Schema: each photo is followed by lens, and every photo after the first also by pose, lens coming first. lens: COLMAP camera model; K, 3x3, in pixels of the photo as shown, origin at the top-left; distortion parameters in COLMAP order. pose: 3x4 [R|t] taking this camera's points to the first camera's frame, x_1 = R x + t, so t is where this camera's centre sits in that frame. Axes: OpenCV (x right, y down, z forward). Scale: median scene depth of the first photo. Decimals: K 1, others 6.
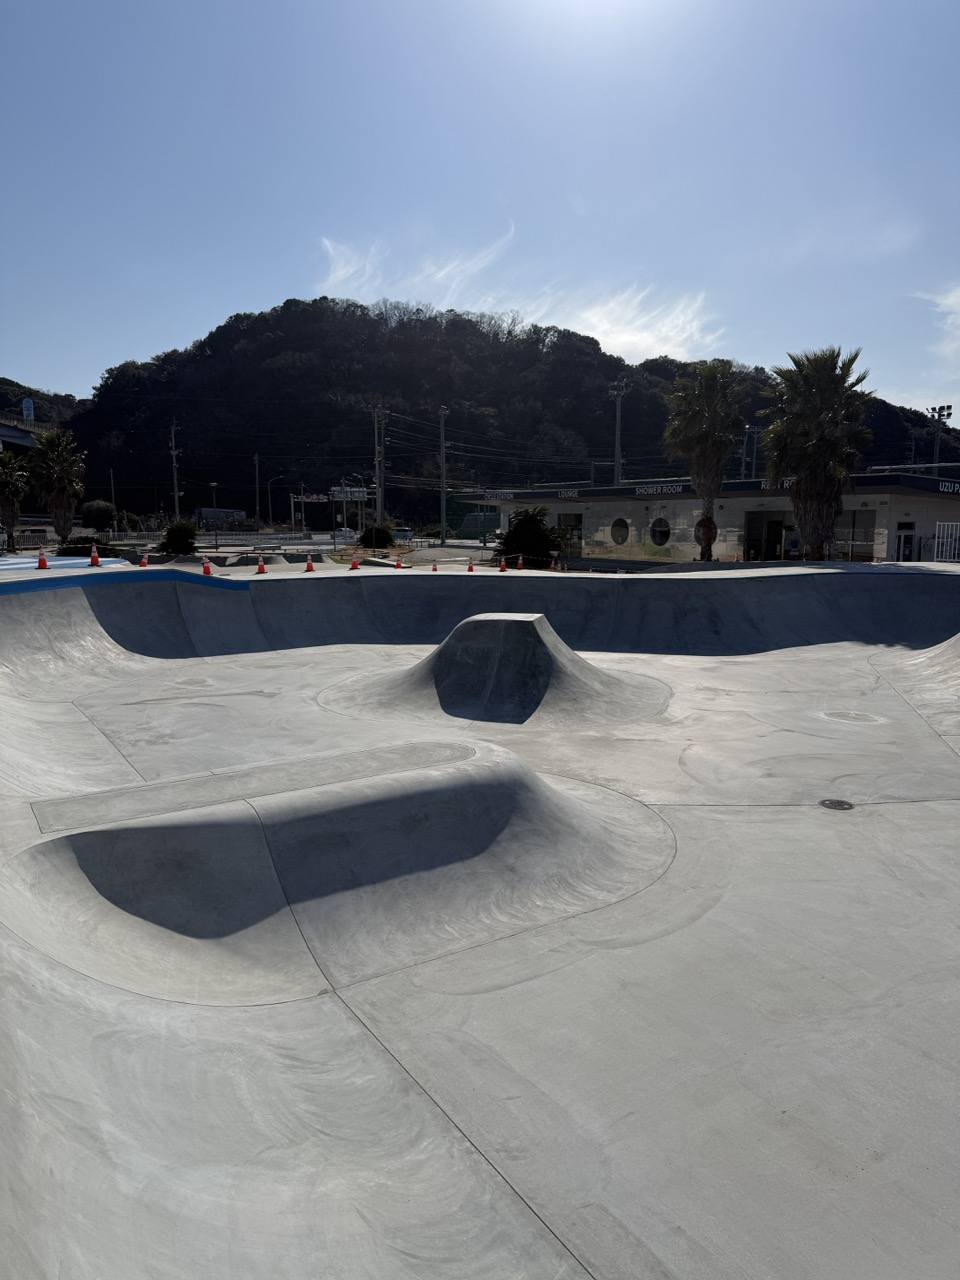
lens RADIAL K [[884.3, 0, 481.5], [0, 884.3, 665.3], [0, 0, 1]] dist [0.039194, -0.001661]
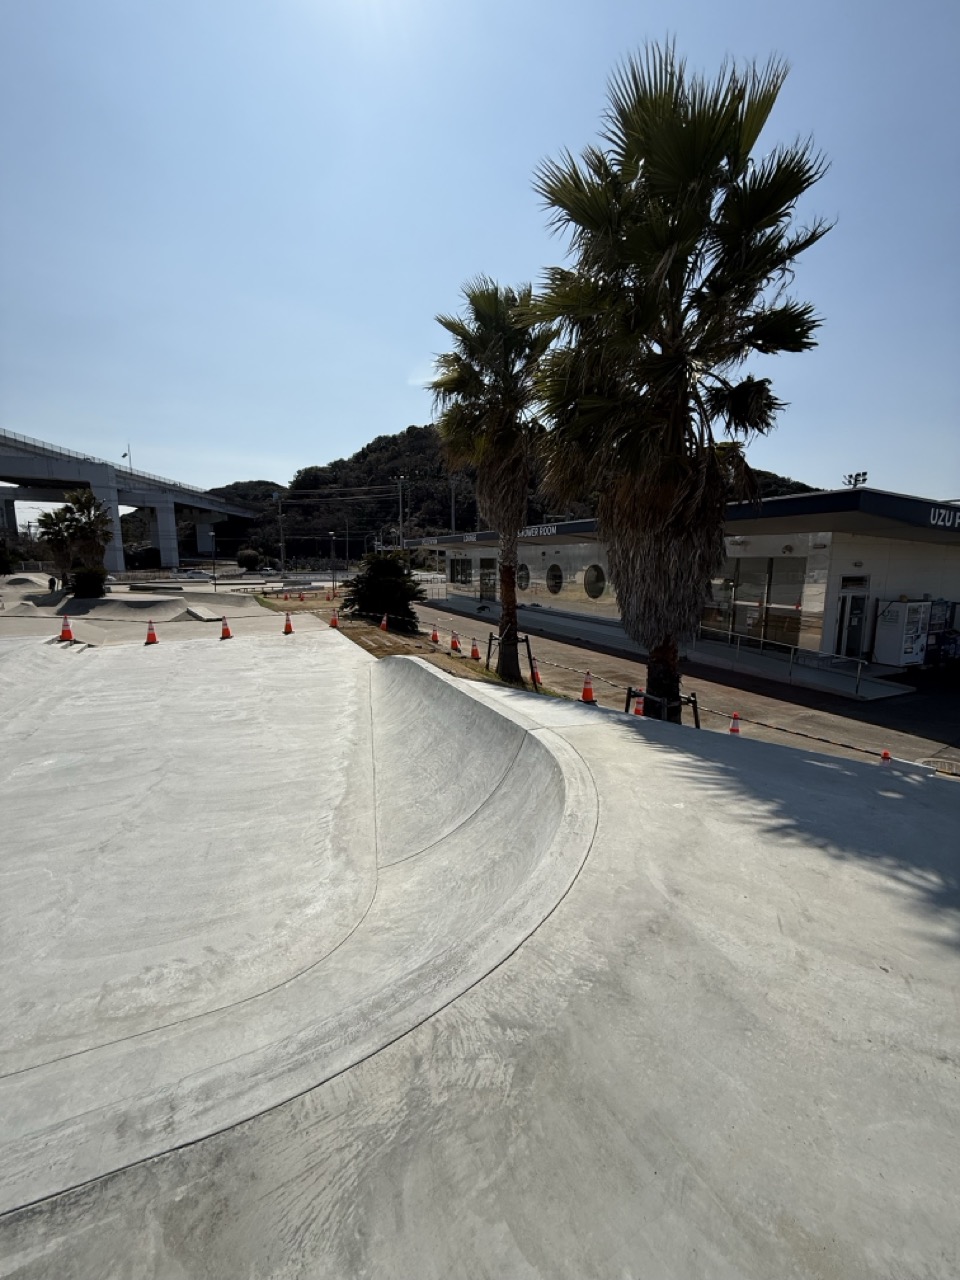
lens RADIAL K [[506.6, 0, 477.9], [0, 506.6, 641.8], [0, 0, 1]] dist [0.001557, -0.000614]
pose [[0.989669, 0.028422, -0.140527, 0.107681], [-0.029258, 0.999564, -0.003887, -0.043348], [0.140355, 0.007958, 0.990069, 0.250278]]
